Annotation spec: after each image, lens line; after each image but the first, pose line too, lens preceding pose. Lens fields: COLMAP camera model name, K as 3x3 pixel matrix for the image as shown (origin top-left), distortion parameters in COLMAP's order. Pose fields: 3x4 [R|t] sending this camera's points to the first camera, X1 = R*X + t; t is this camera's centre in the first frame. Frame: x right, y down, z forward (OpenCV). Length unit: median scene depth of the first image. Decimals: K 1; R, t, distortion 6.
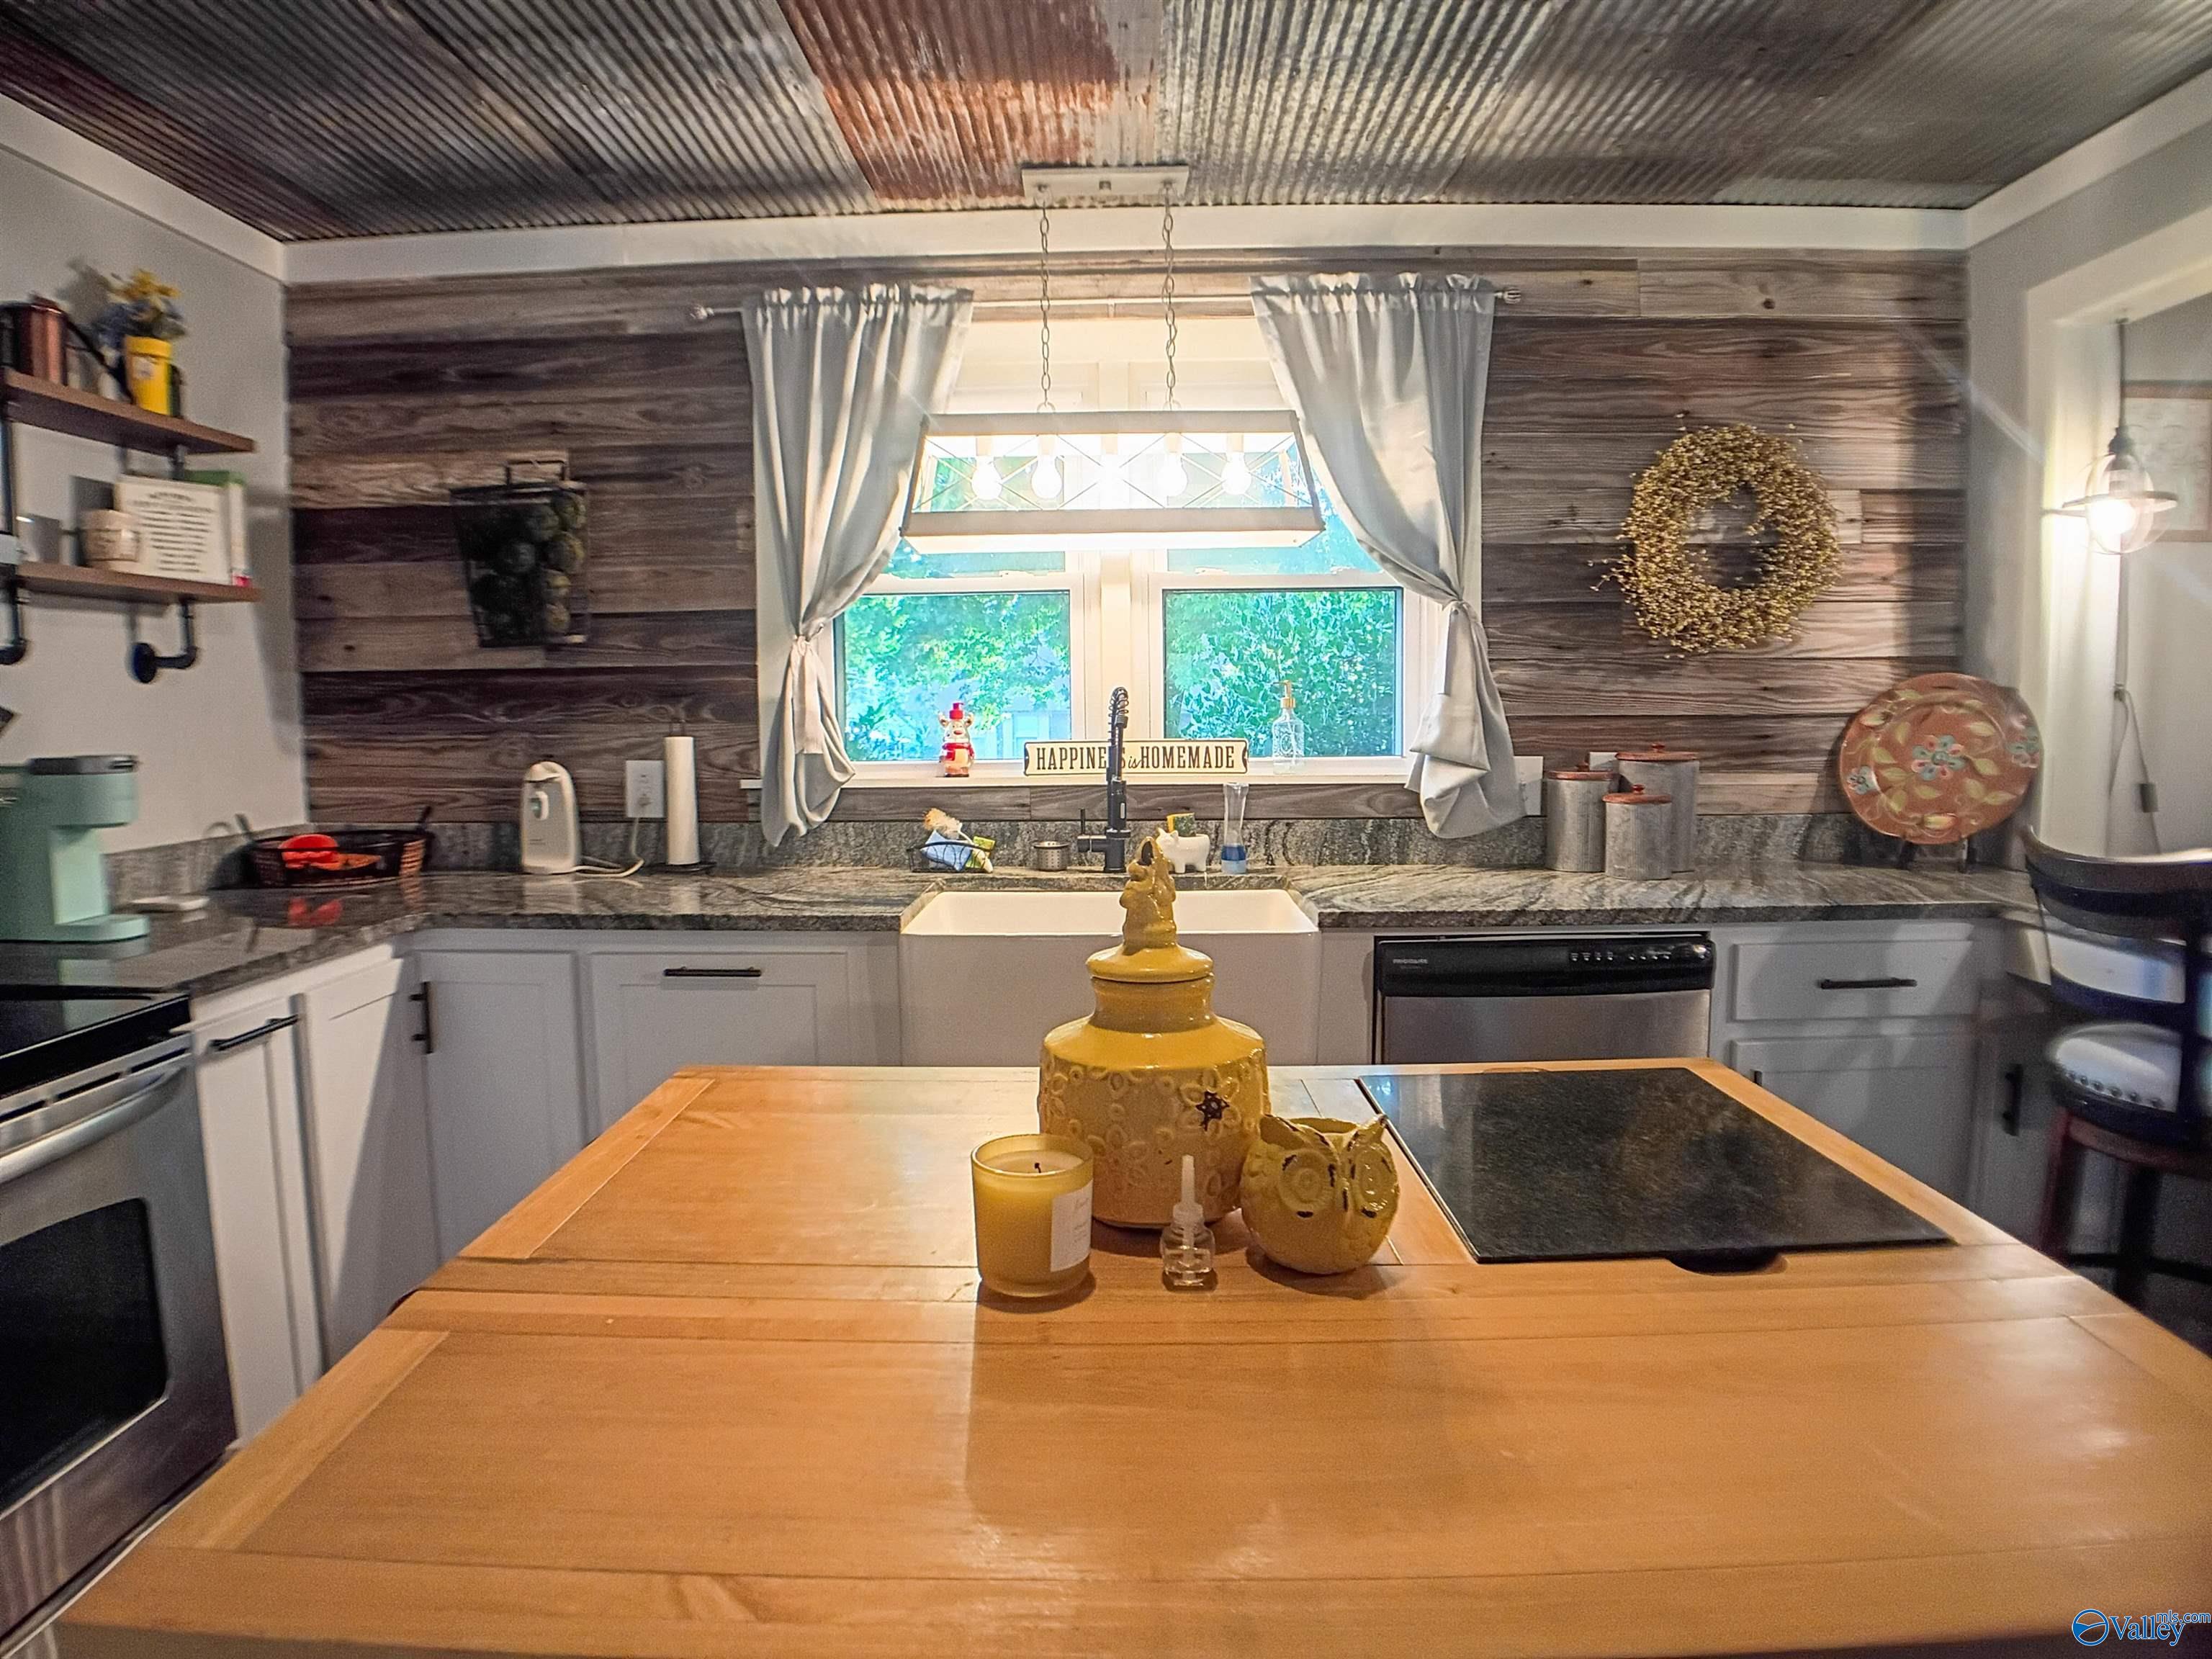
lens RADIAL K [[1266.4, 0, 1102.6], [0, 1266.4, 825.9], [0, 0, 1]] dist [-0.098337, 0.021556]
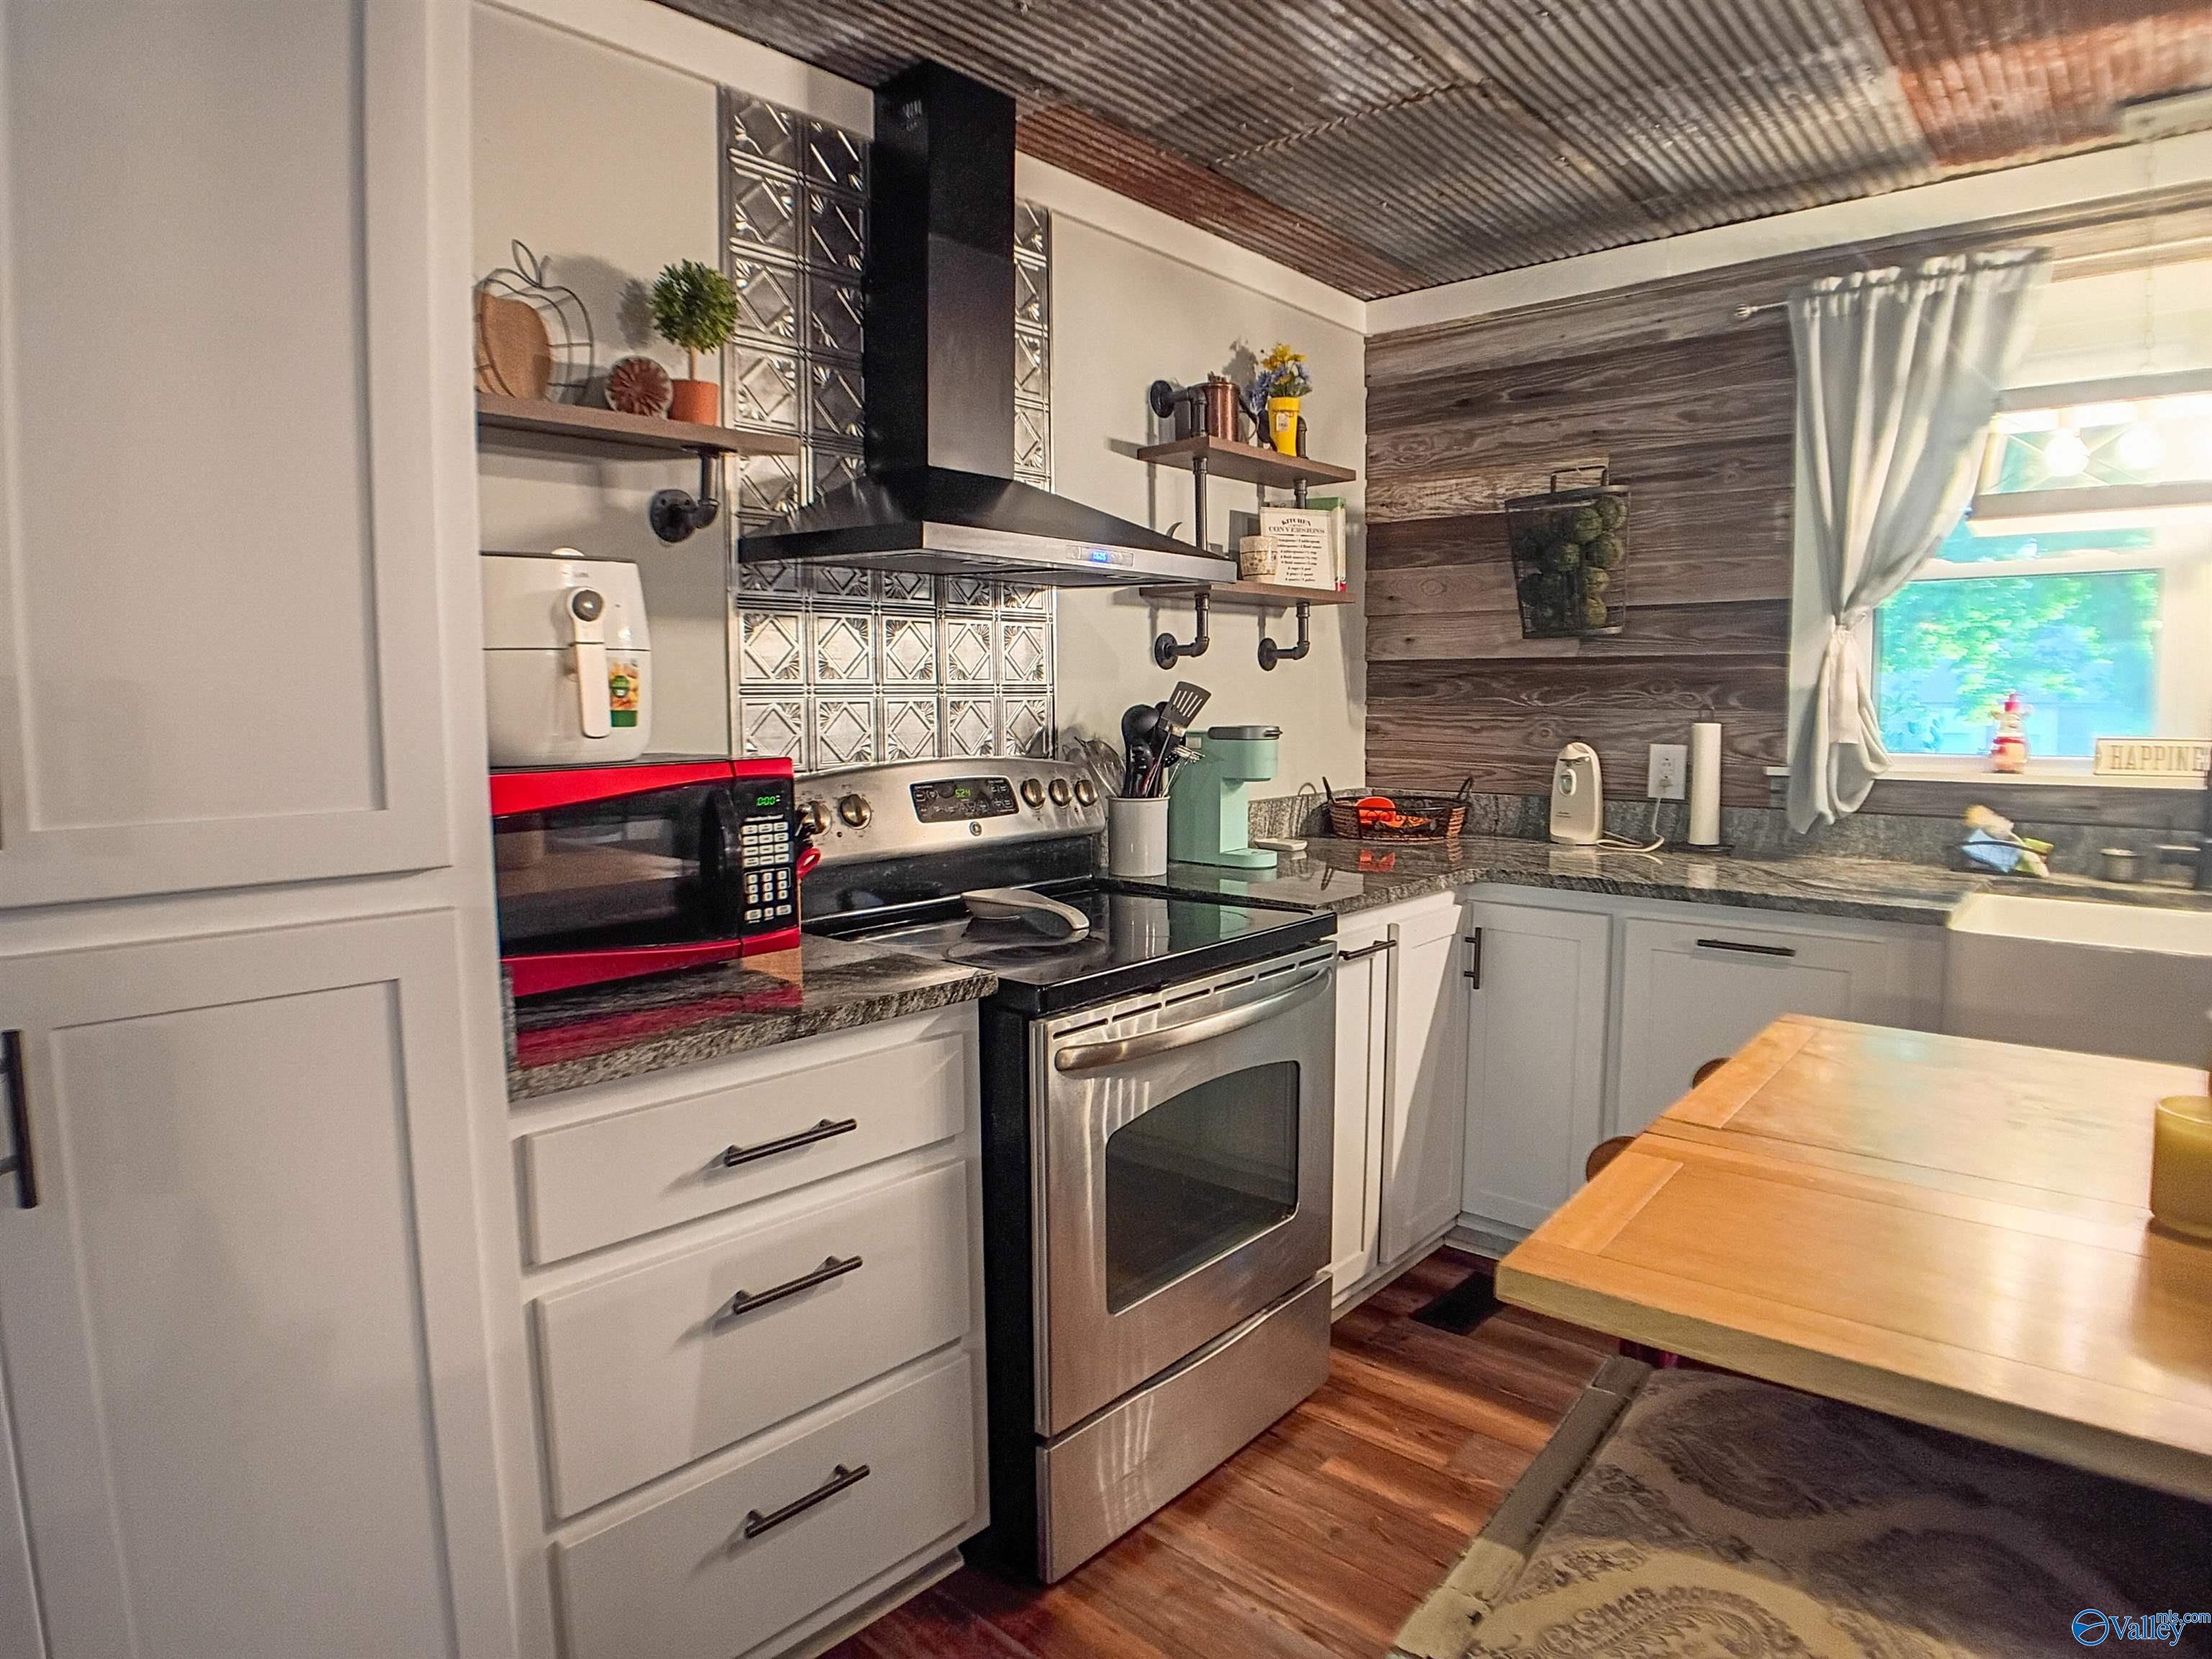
lens RADIAL K [[1271.3, 0, 1105.0], [0, 1271.3, 826.2], [0, 0, 1]] dist [-0.097762, 0.018474]
pose [[0.760259, 0.066119, -0.646246, -0.044742], [-0.058215, 0.997739, 0.033596, 0.009622], [0.647006, 0.012079, 0.762389, -0.117392]]
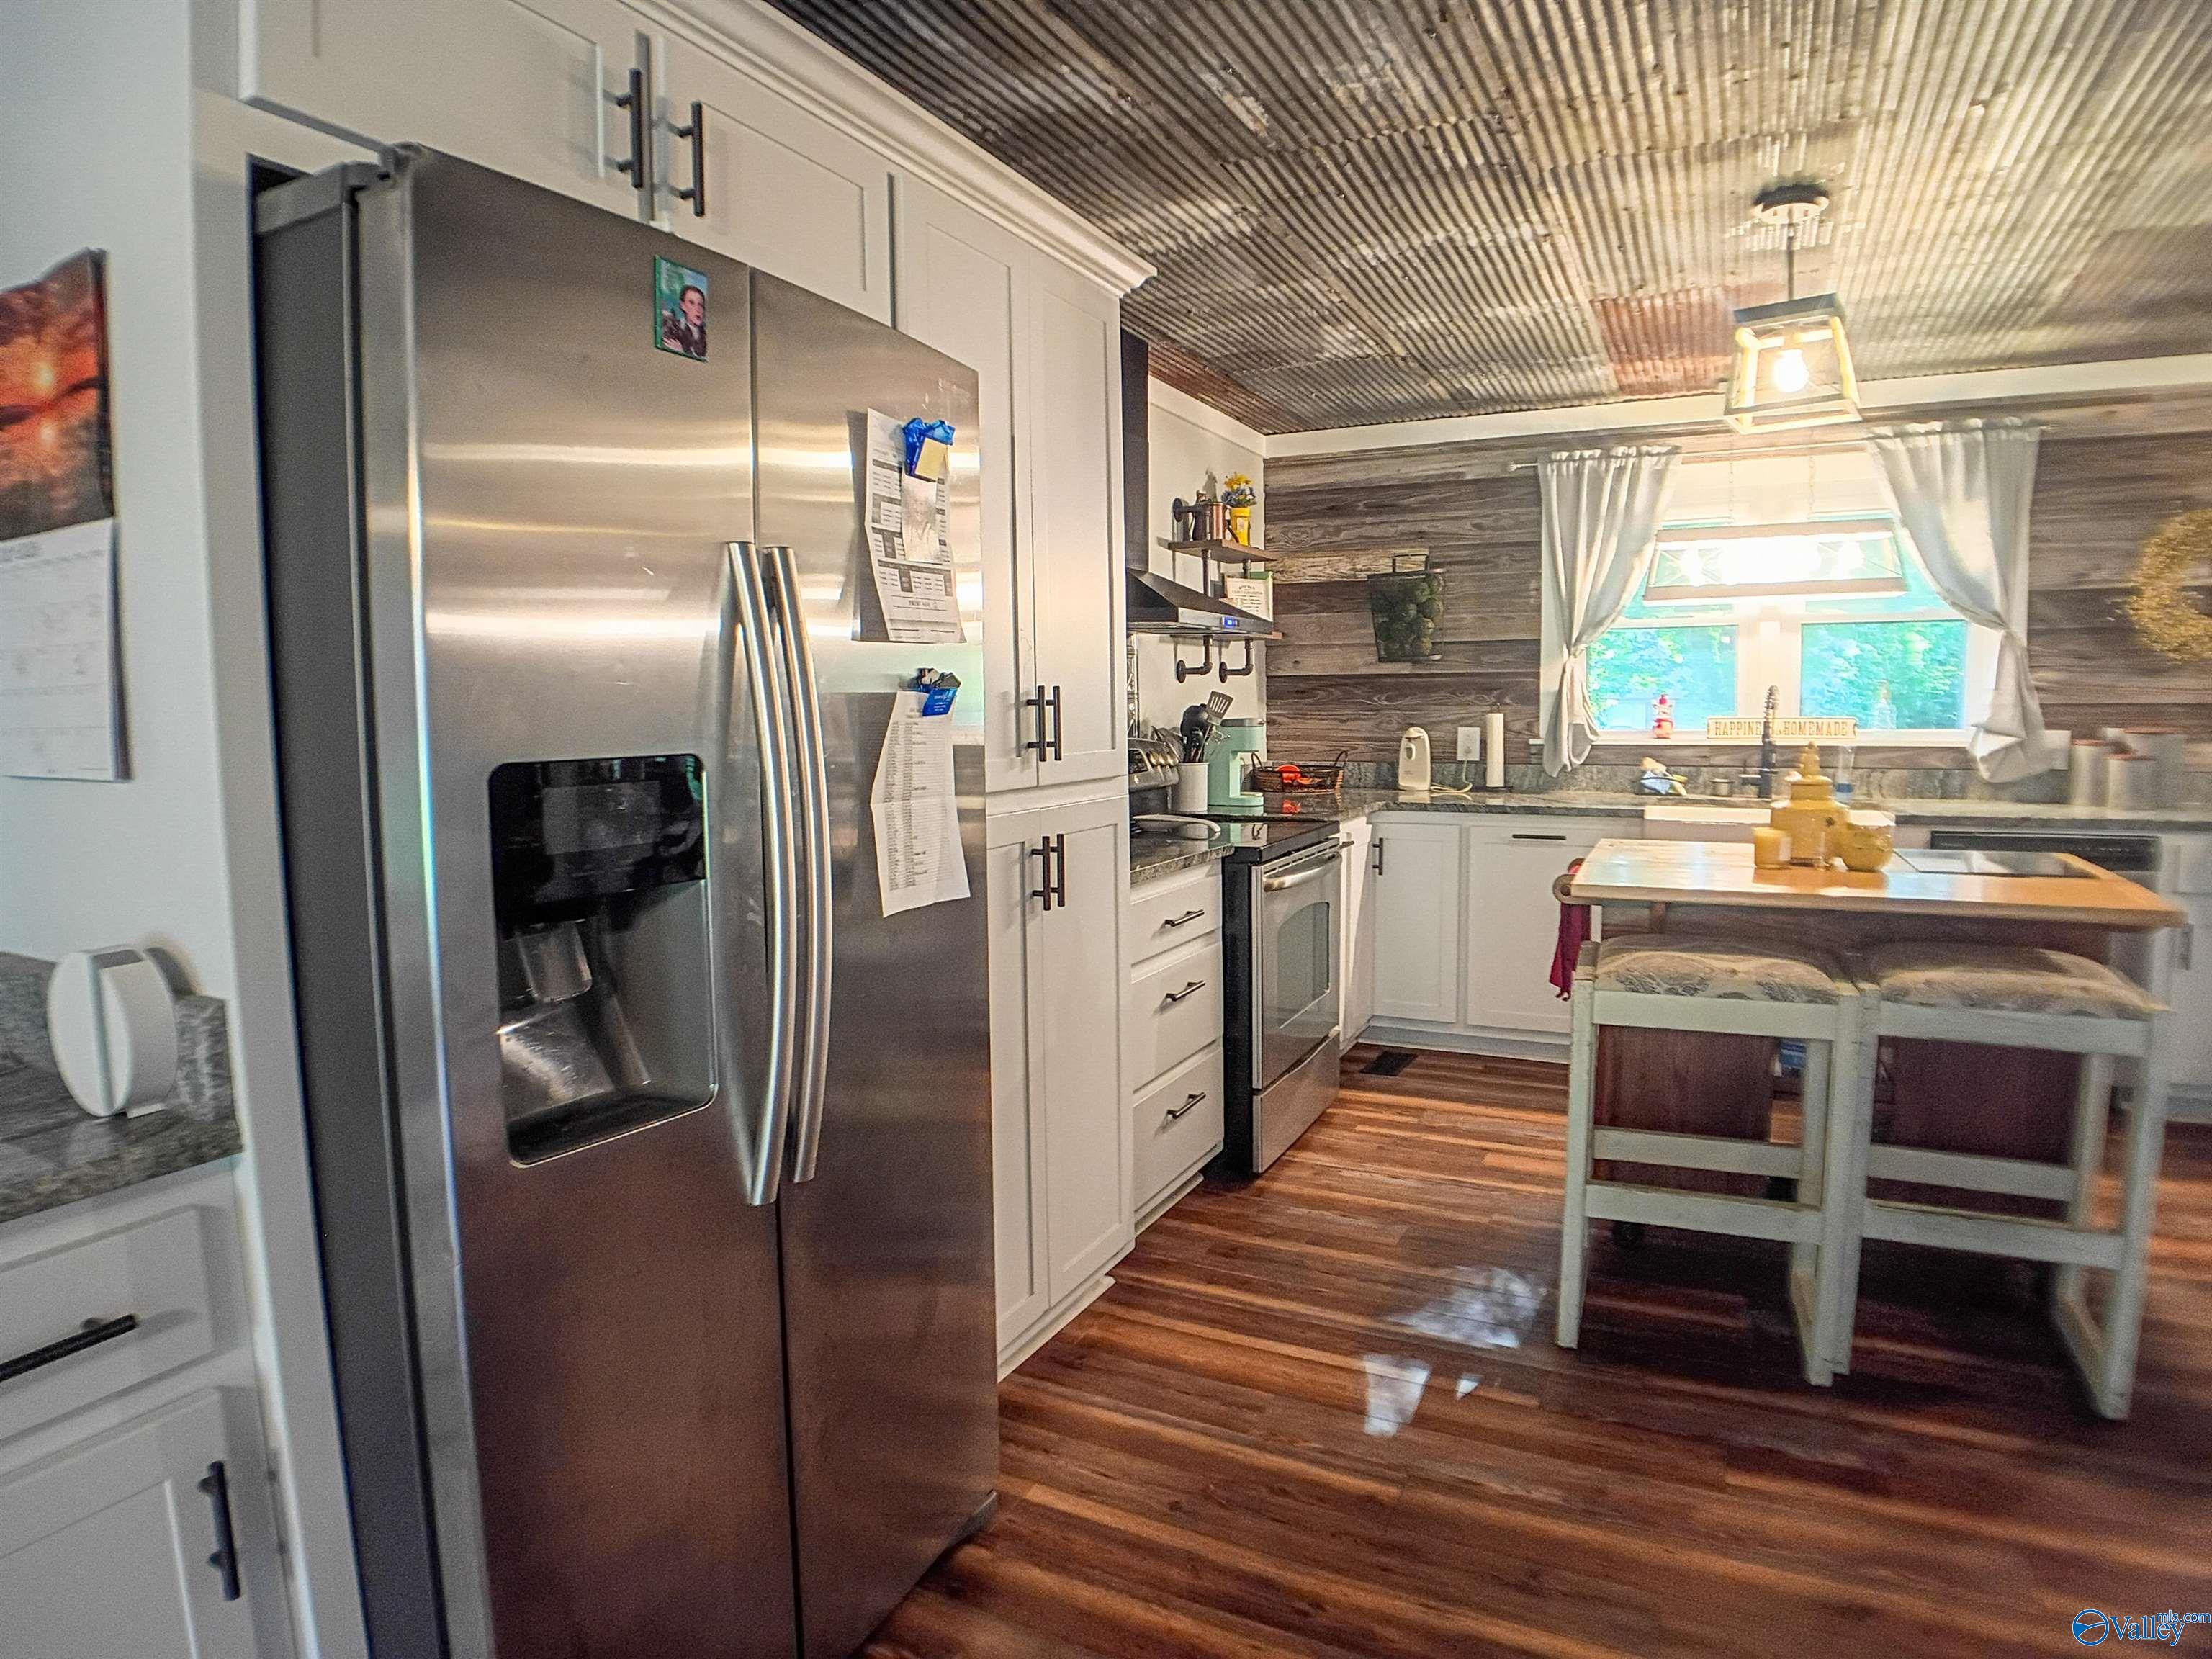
lens RADIAL K [[1271.3, 0, 1105.0], [0, 1271.3, 826.2], [0, 0, 1]] dist [-0.097762, 0.018474]
pose [[0.903735, 0.036092, -0.426568, -0.077934], [-0.031421, 0.999344, 0.017984, 0.071771], [0.426938, -0.002850, 0.904277, -0.820207]]
